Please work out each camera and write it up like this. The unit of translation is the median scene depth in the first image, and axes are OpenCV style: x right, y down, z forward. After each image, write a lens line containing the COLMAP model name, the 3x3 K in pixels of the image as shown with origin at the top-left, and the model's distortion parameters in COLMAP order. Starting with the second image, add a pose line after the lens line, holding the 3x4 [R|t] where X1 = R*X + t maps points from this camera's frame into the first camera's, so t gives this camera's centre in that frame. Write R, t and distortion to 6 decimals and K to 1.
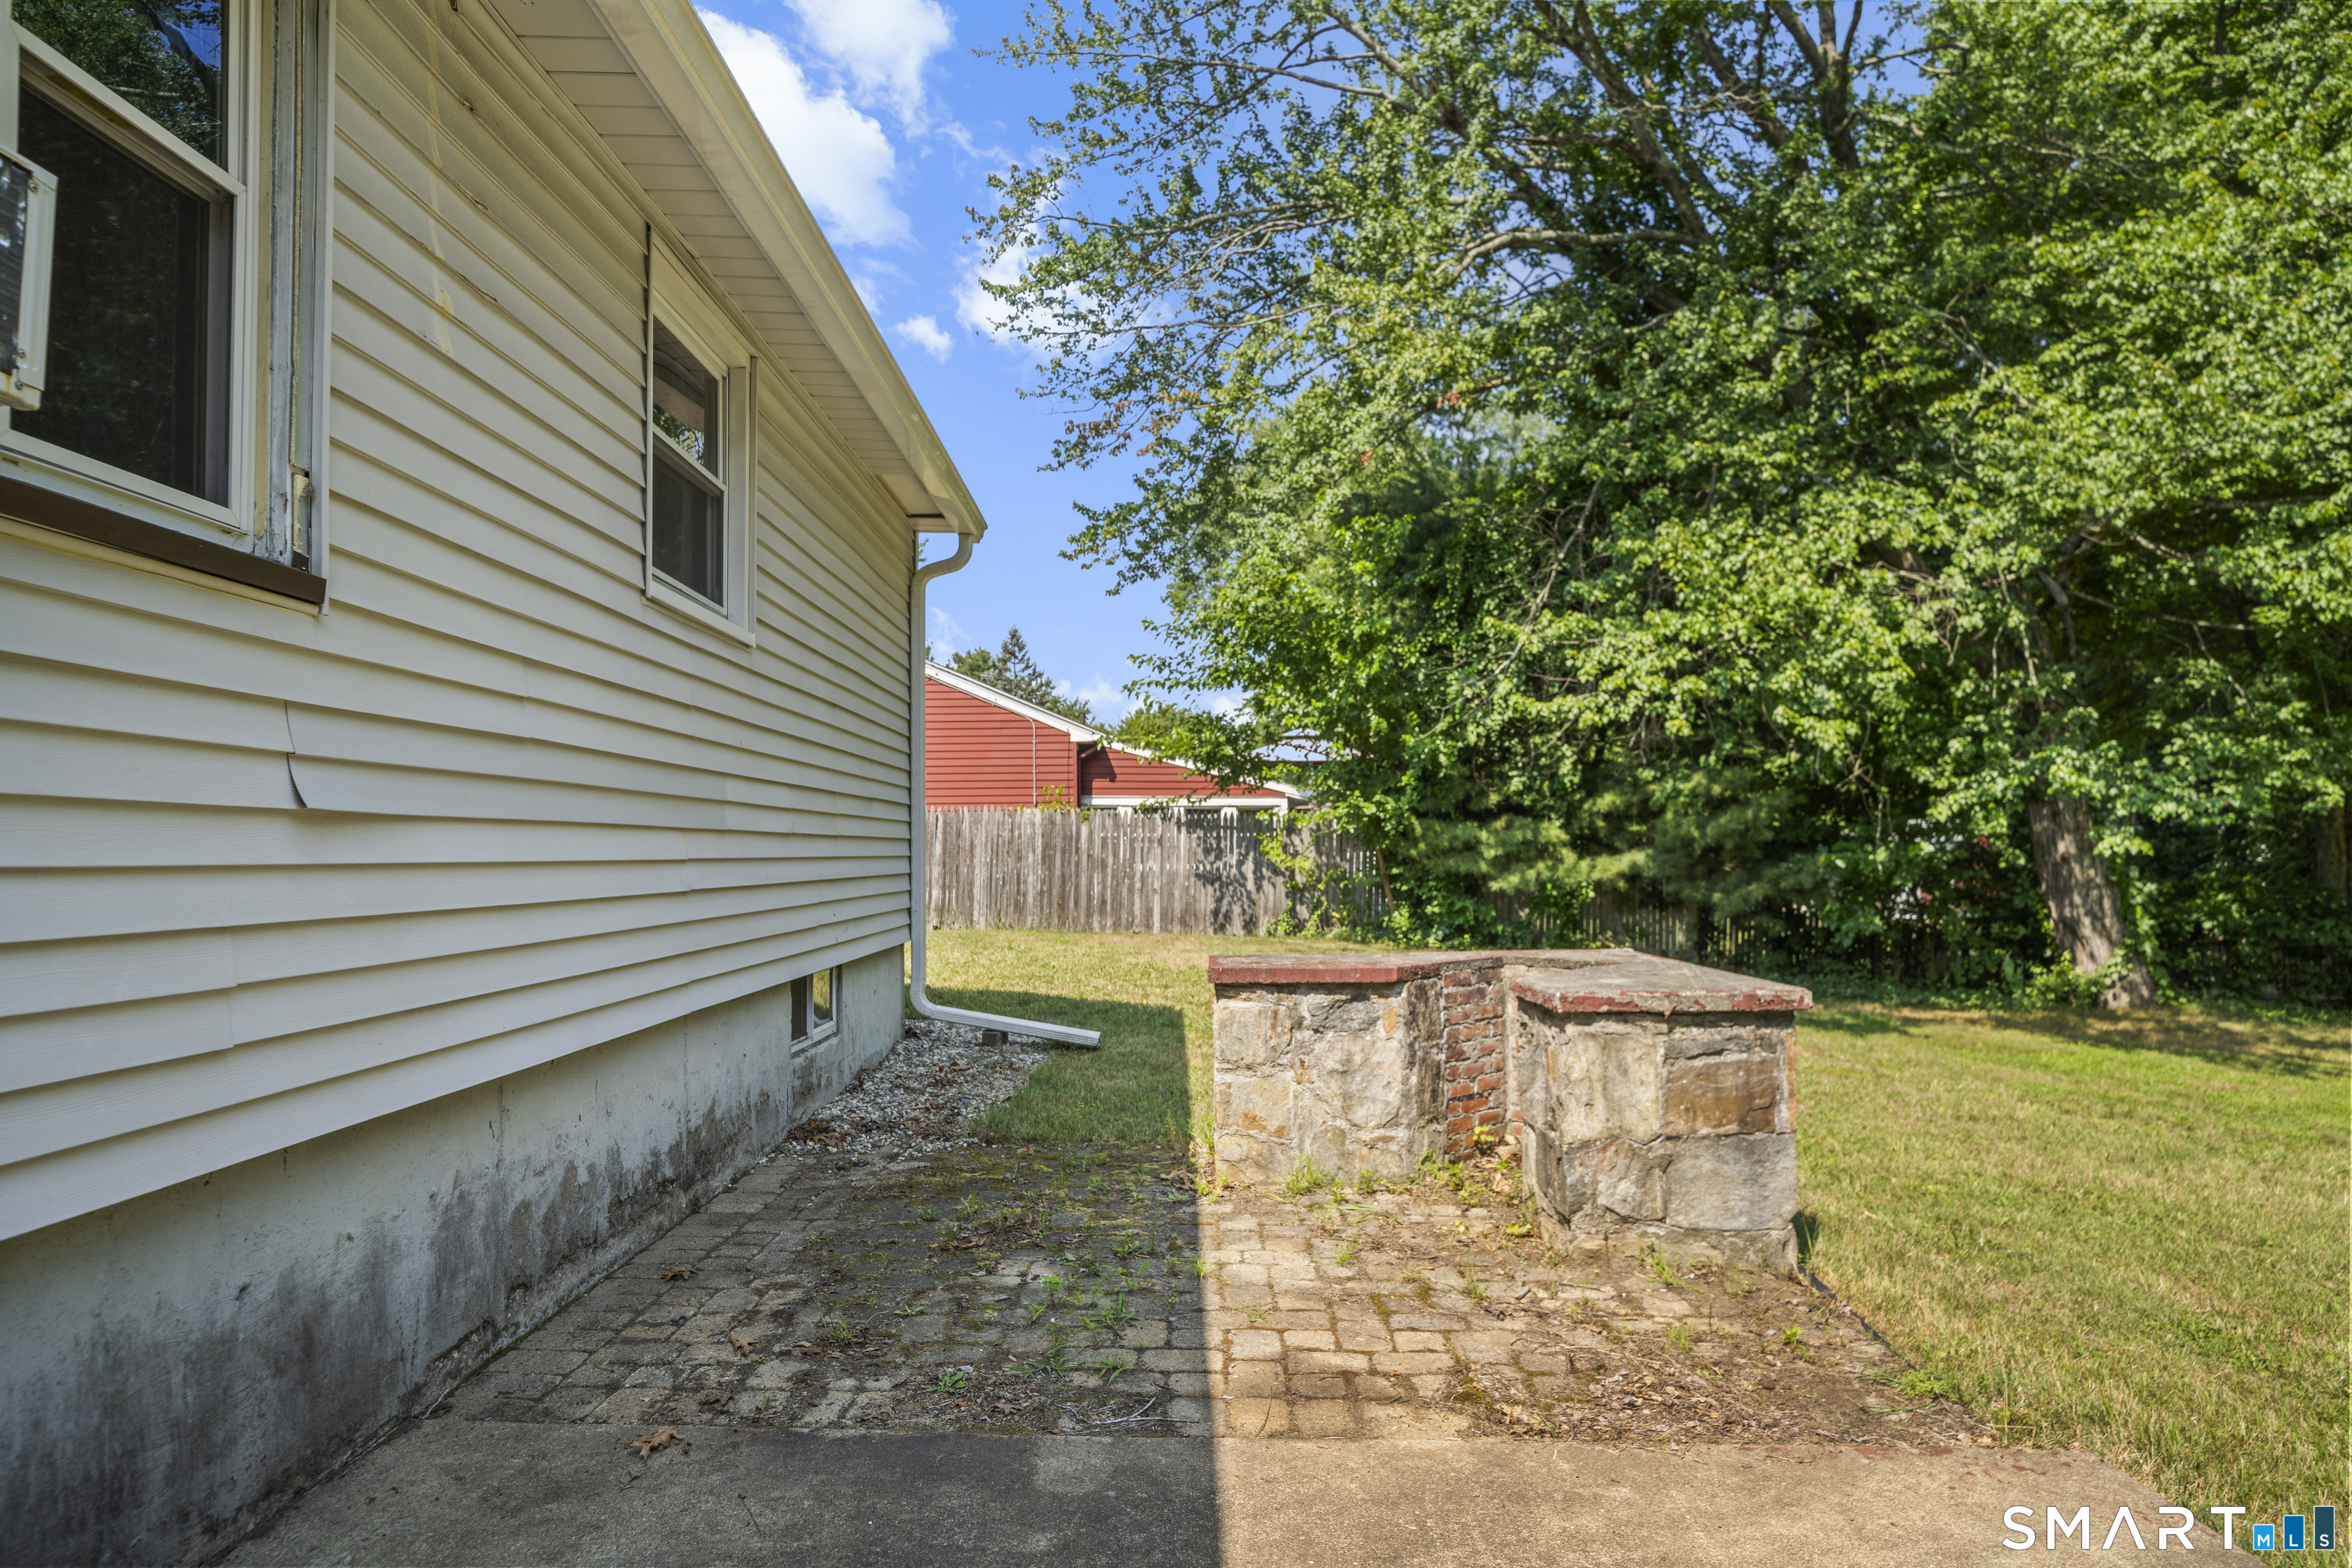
lens RADIAL K [[1363.9, 0, 1181.3], [0, 1363.9, 799.5], [0, 0, 1]] dist [-0.000681, -0.000227]
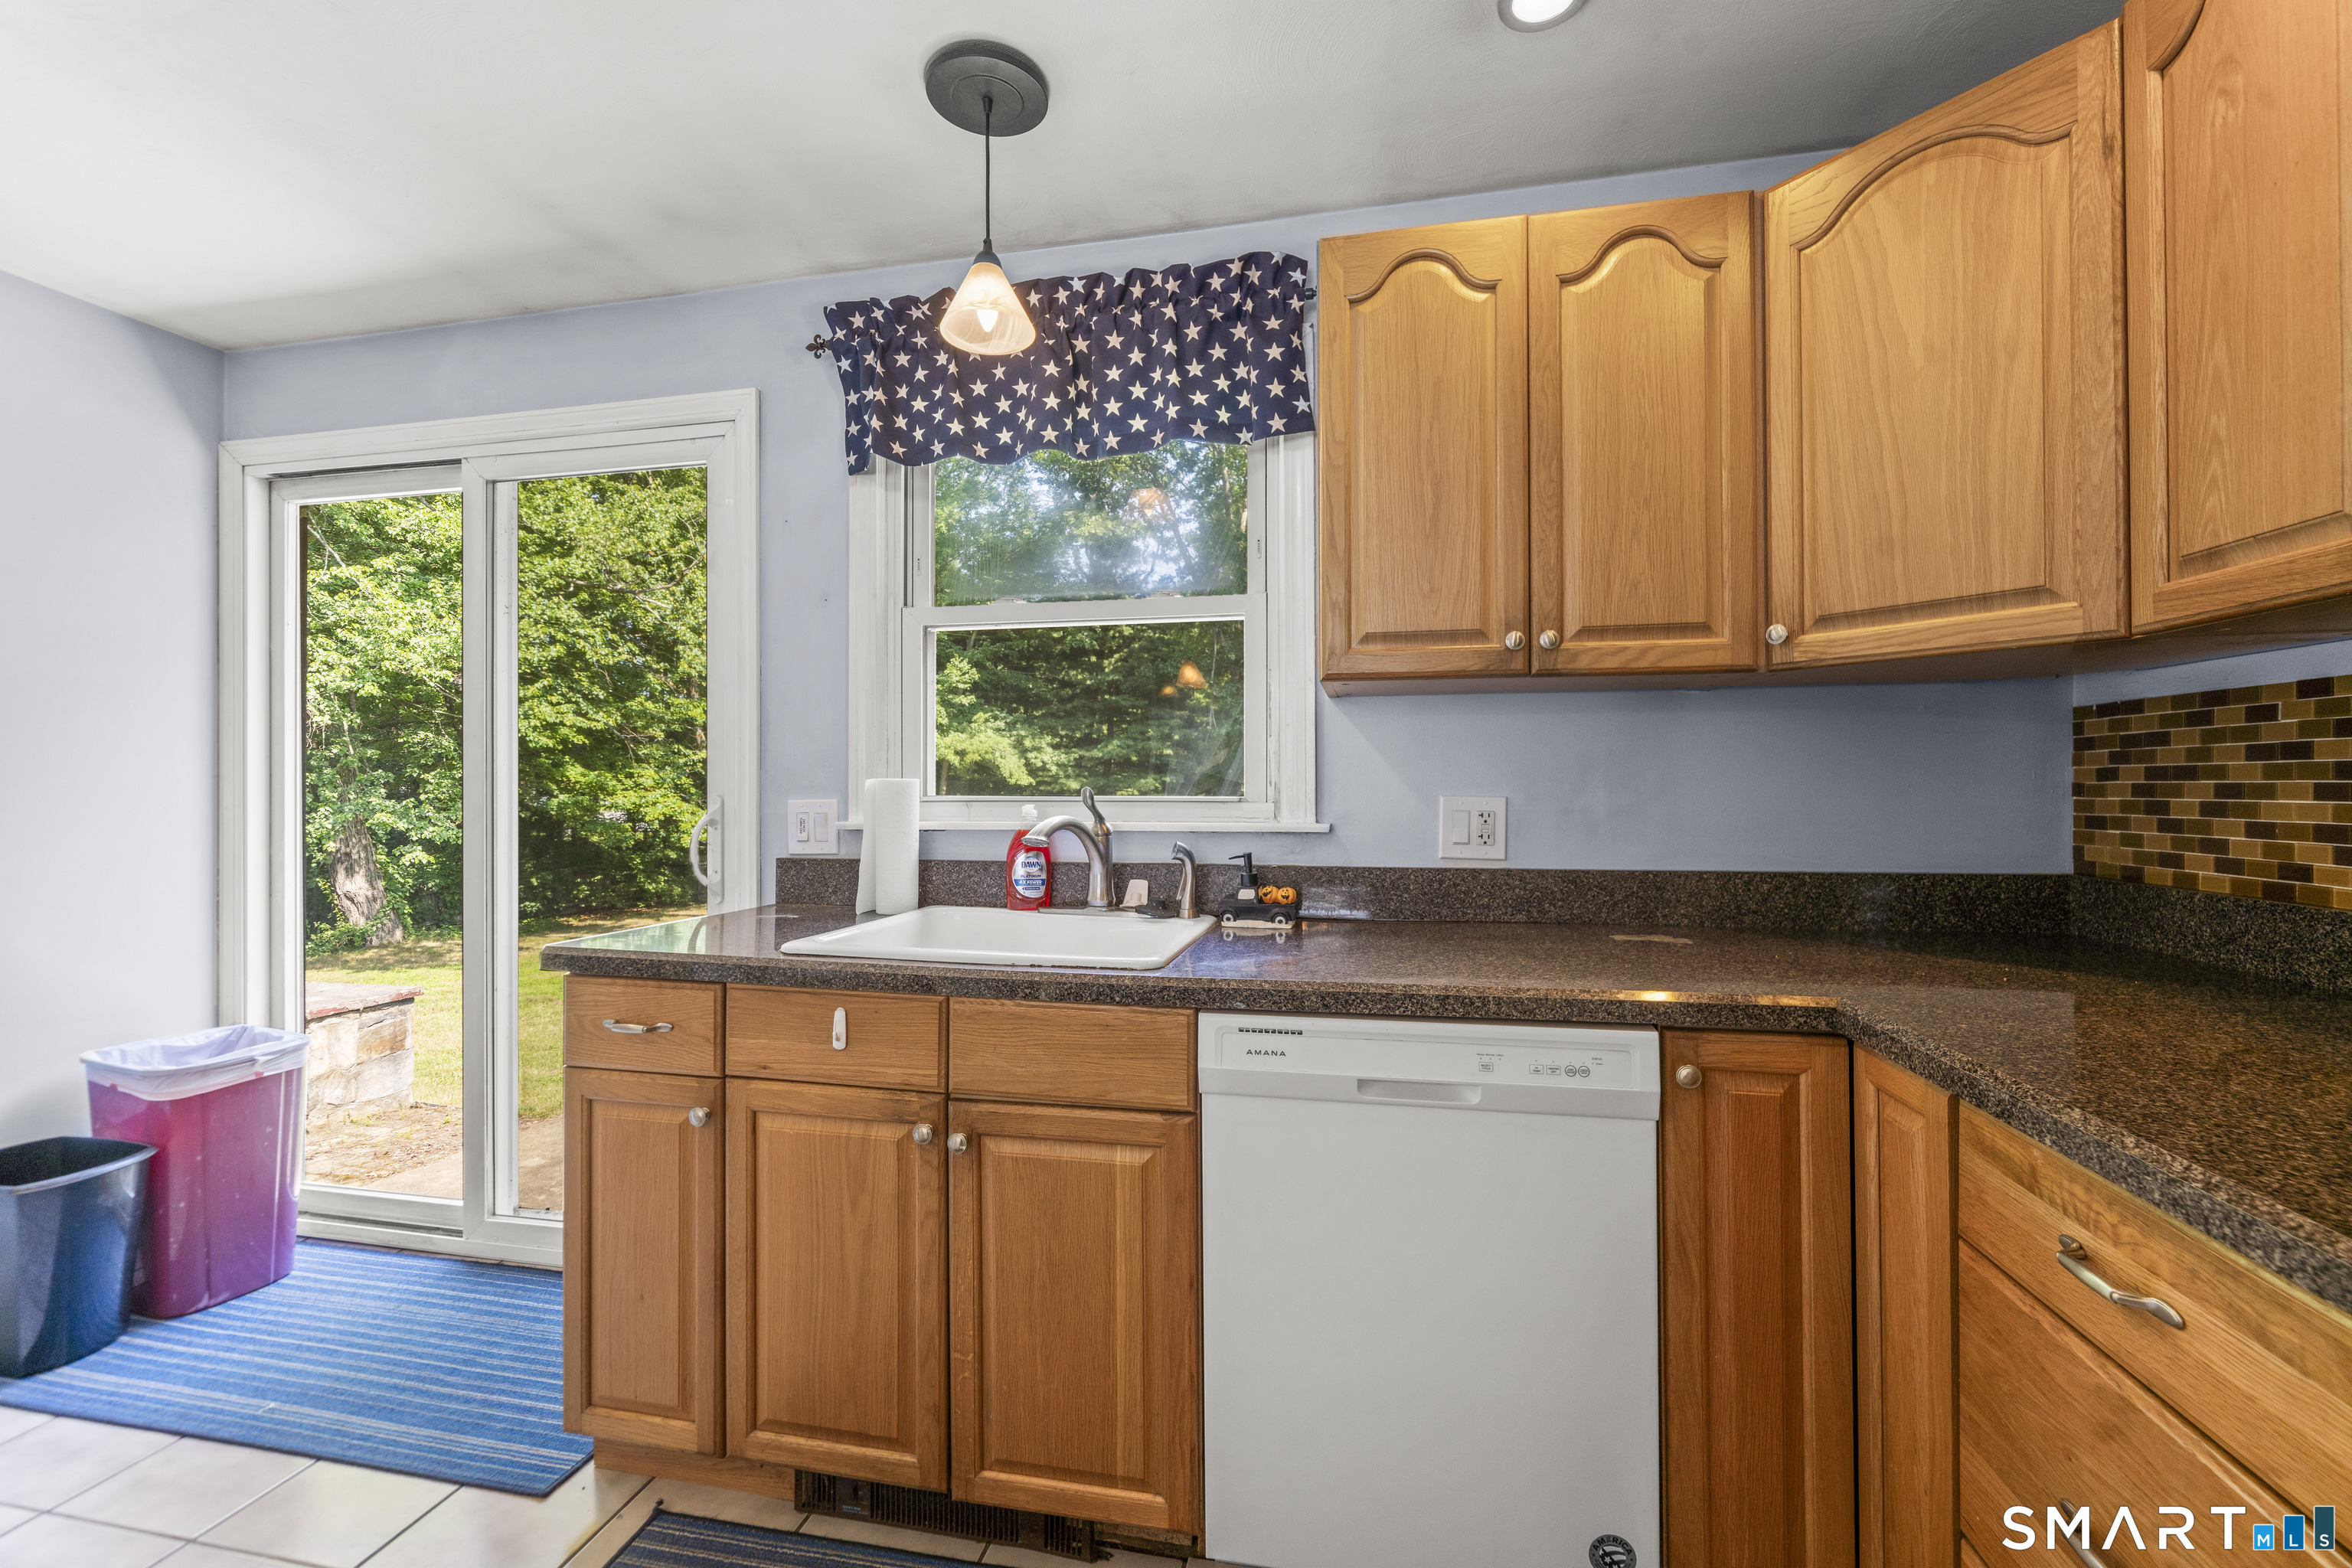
lens RADIAL K [[961.0, 0, 1179.2], [0, 961.0, 786.2], [0, 0, 1]] dist [0.001166, -0.000116]
pose [[0.211745, 0.006556, 0.977303, -0.241124], [-0.034934, 0.999389, 0.000865, -0.068707], [-0.976700, -0.034325, 0.211845, -0.171437]]
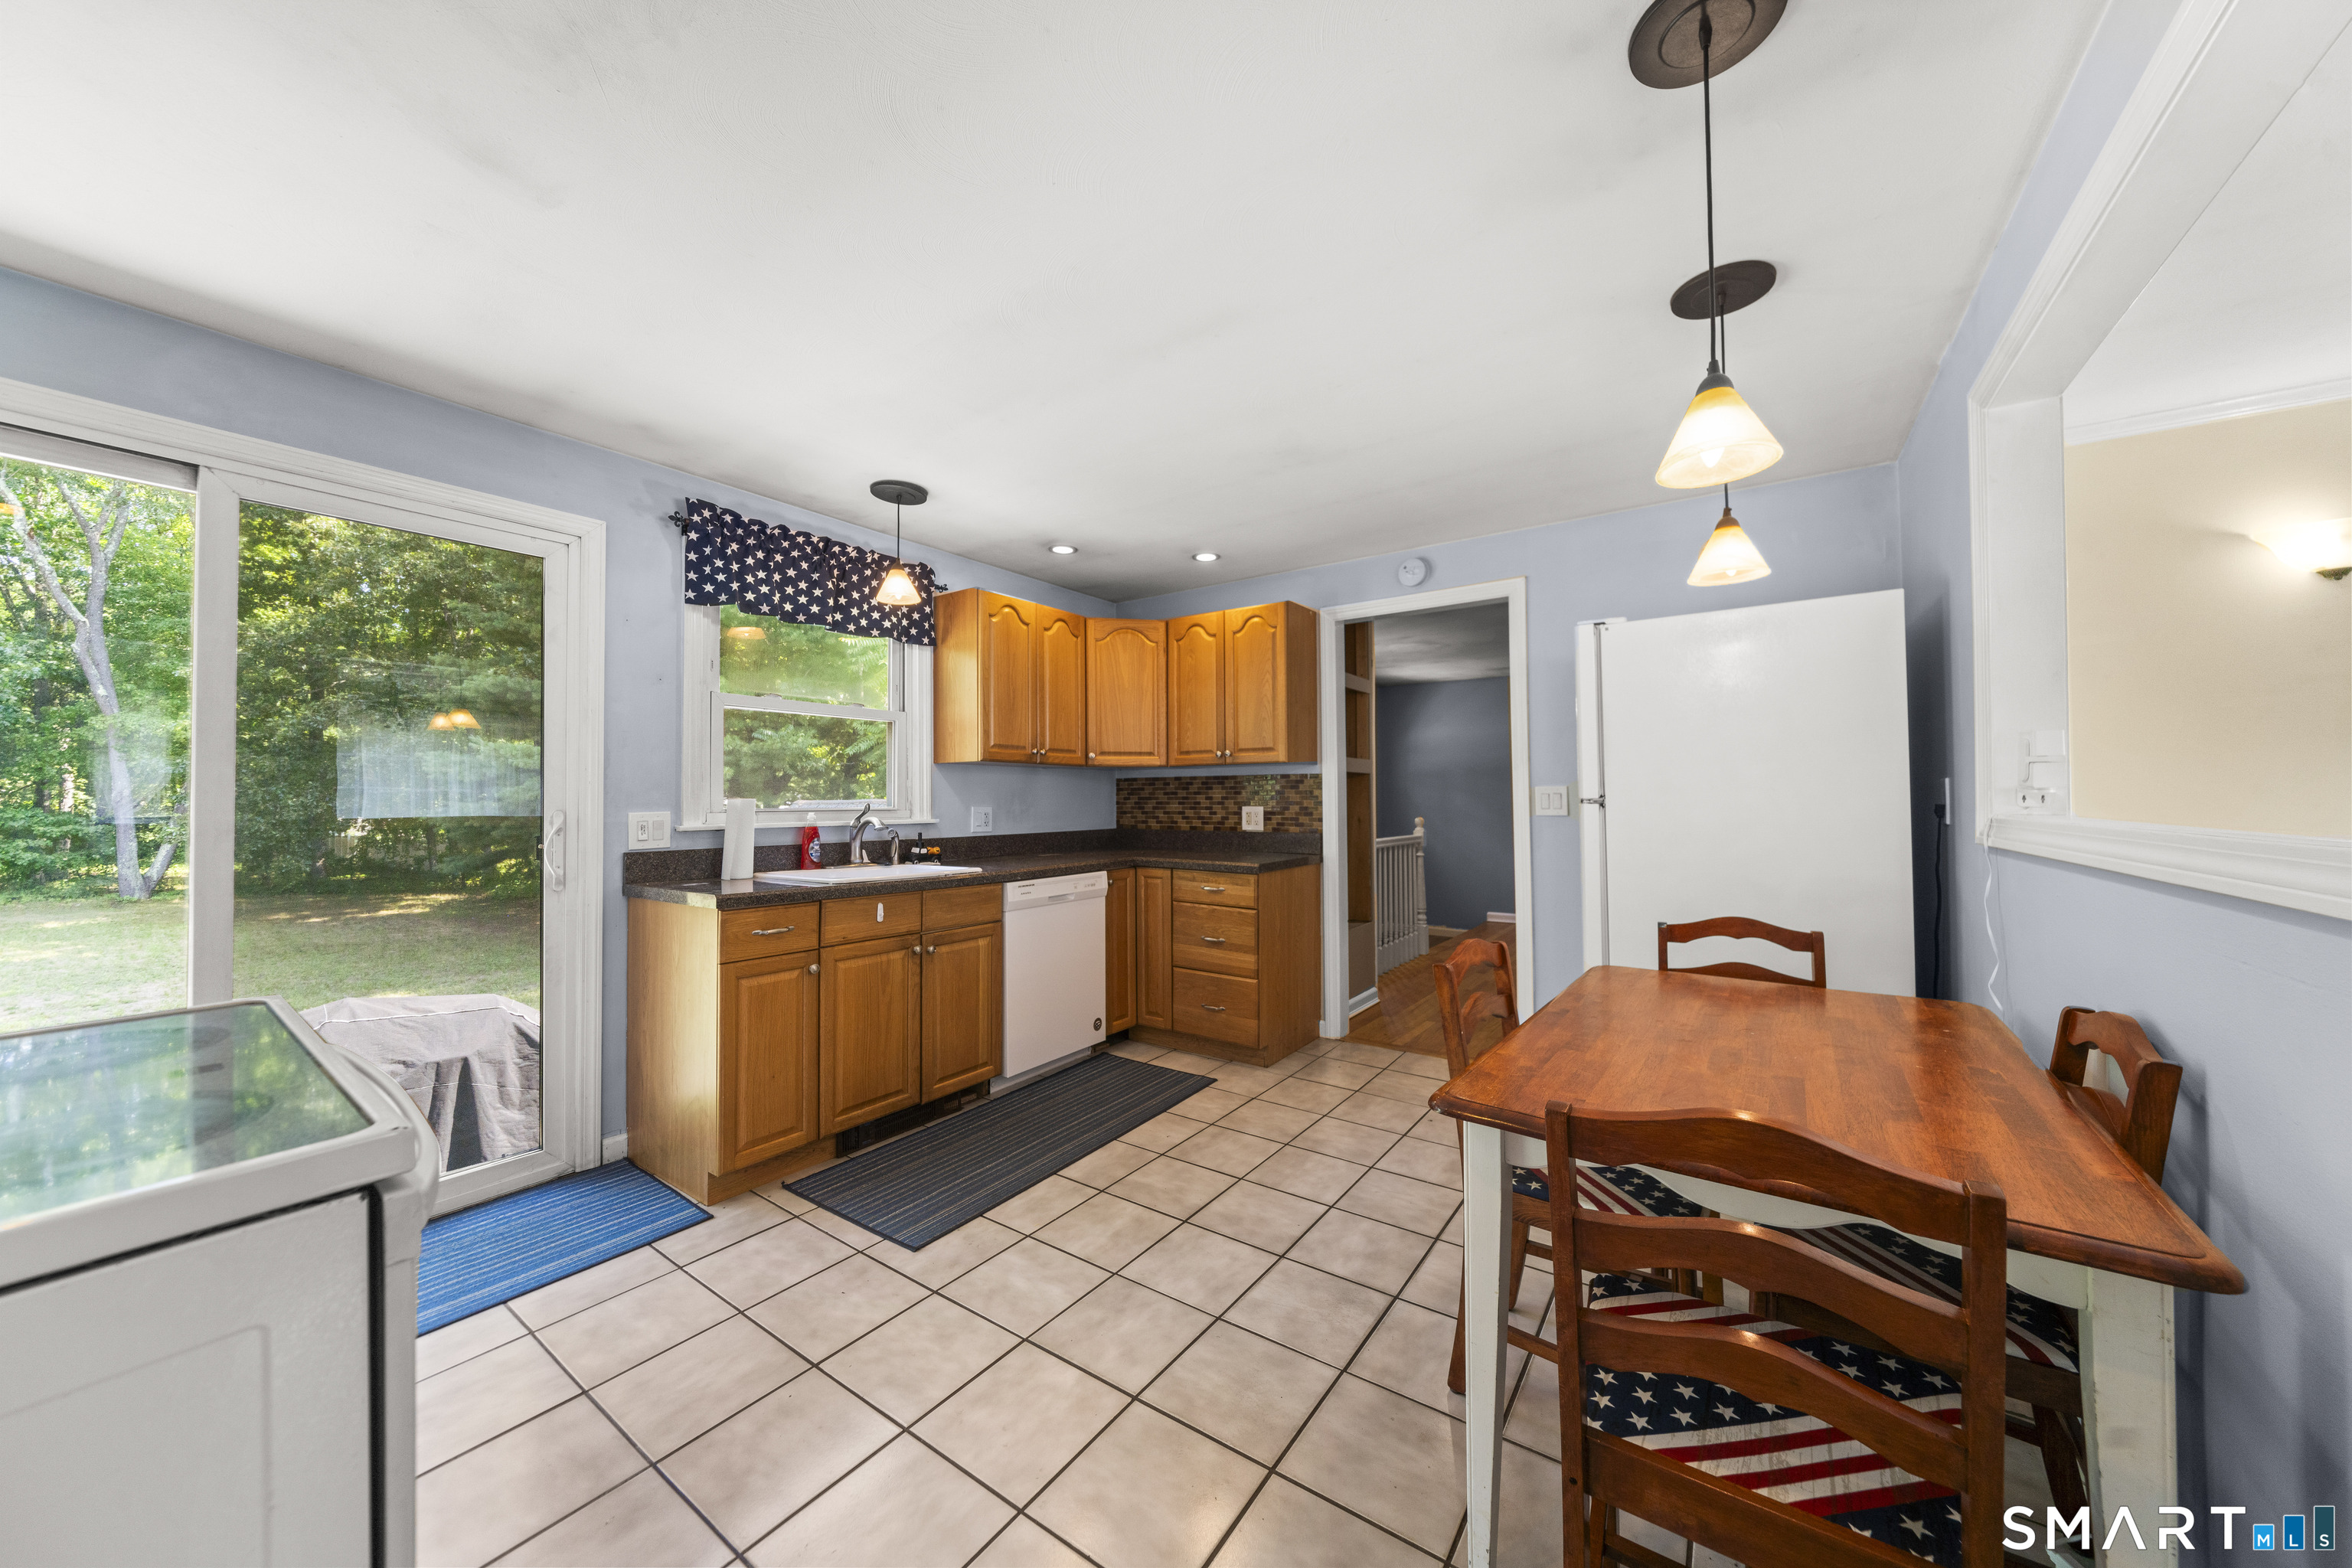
lens RADIAL K [[806.0, 0, 1182.1], [0, 806.0, 788.2], [0, 0, 1]] dist [-0.006129, 0.000050]
pose [[-0.815314, 0.020510, 0.578656, -0.315261], [-0.010720, 0.998666, -0.050502, -0.061879], [-0.578920, -0.047378, -0.814006, -0.002993]]
